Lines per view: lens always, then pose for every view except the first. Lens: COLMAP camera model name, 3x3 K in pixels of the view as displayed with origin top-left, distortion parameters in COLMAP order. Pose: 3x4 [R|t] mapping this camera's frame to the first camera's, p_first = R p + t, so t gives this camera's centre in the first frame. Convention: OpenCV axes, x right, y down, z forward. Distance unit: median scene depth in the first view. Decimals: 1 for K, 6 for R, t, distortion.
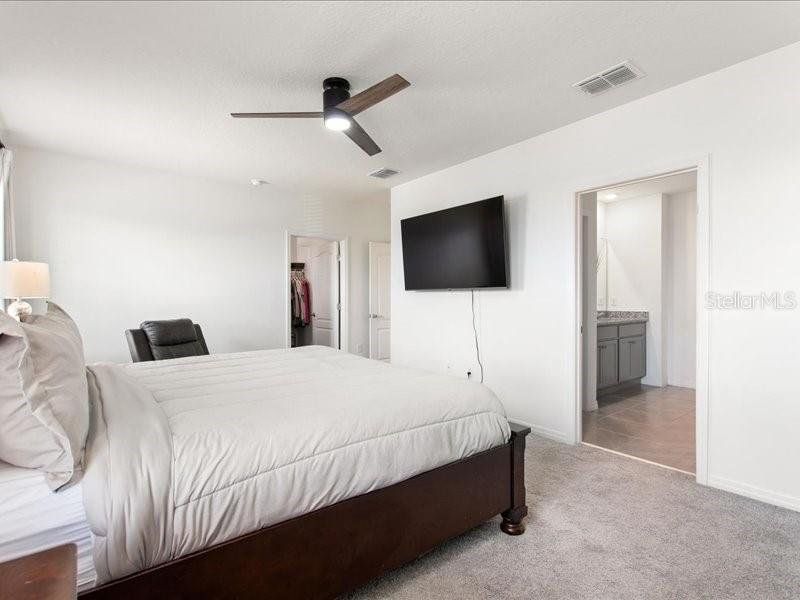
lens RADIAL K [[410.4, 0, 395.1], [0, 410.4, 299.2], [0, 0, 1]] dist [0.003173, 0.000521]
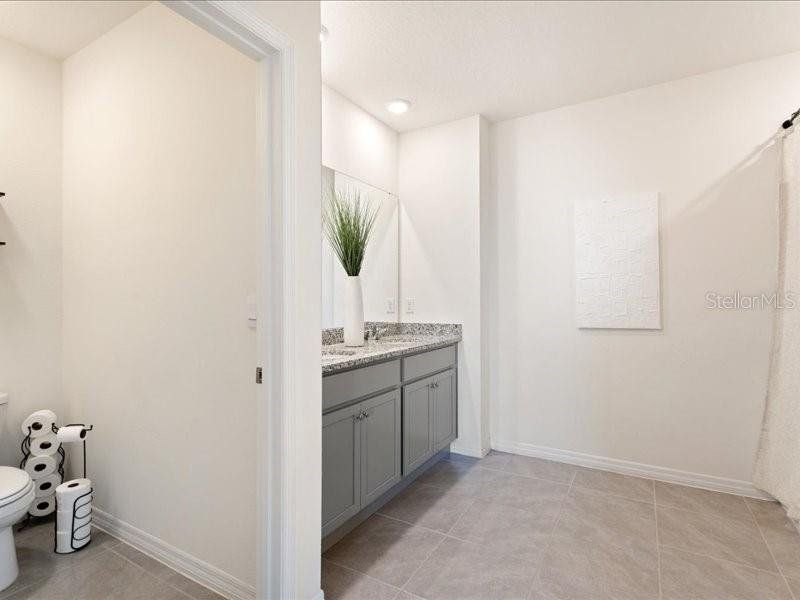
lens RADIAL K [[410.4, 0, 395.1], [0, 410.4, 299.2], [0, 0, 1]] dist [0.003173, 0.000521]
pose [[0.934594, -0.001675, 0.355712, 0.332441], [0.003551, 0.999983, -0.004622, -0.001702], [-0.355699, 0.005582, 0.934584, 0.507150]]
